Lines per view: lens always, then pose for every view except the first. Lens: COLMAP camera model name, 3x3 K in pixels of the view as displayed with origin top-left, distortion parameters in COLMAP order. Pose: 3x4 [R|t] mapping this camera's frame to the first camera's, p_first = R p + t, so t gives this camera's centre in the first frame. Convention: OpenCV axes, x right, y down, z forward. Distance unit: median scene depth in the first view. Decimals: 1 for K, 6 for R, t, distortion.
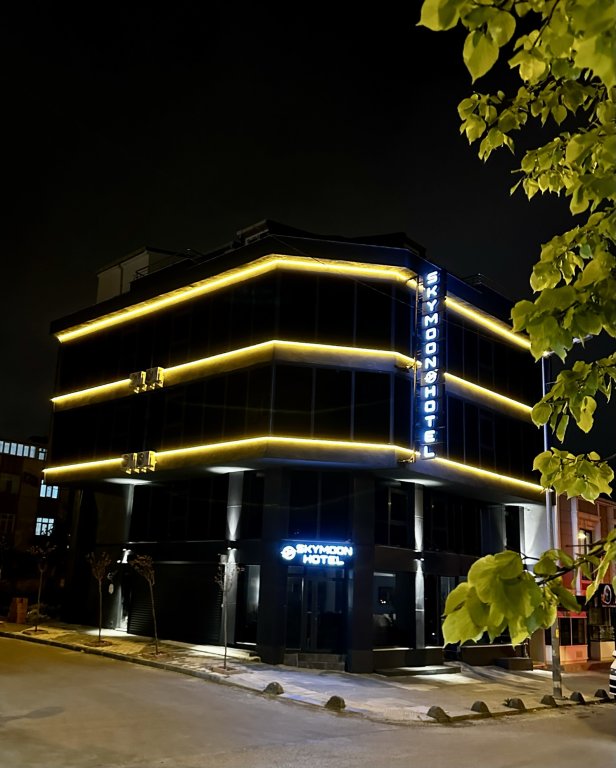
lens RADIAL K [[771.5, 0, 308.0], [0, 771.5, 384.0], [0, 0, 1]] dist [0.138162, -0.255723]
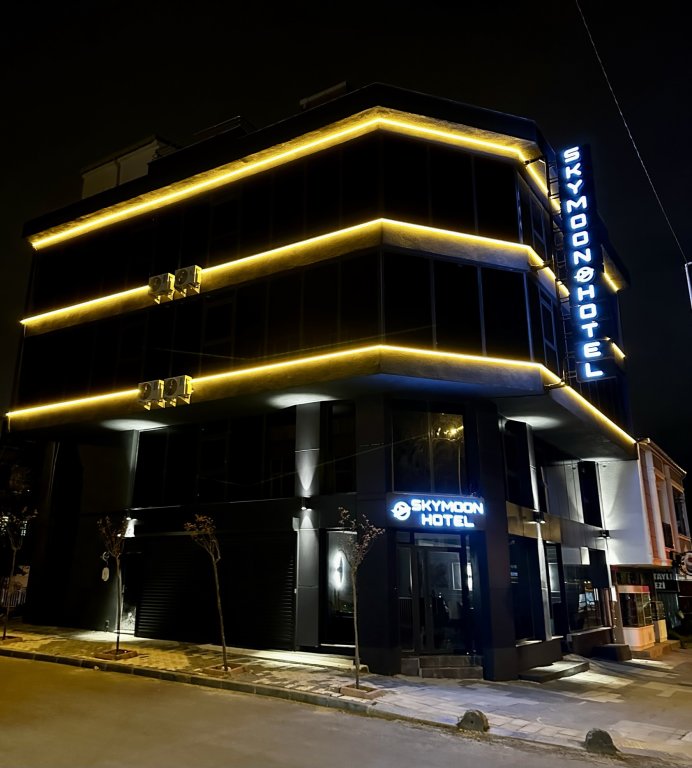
lens RADIAL K [[715.4, 0, 331.9], [0, 715.4, 322.8], [0, 0, 1]] dist [0.097696, -0.147459]
pose [[0.984306, 0.030458, 0.173821, -0.201820], [-0.015705, 0.996203, -0.085627, 0.099890], [-0.175769, 0.081553, 0.981048, 0.337797]]
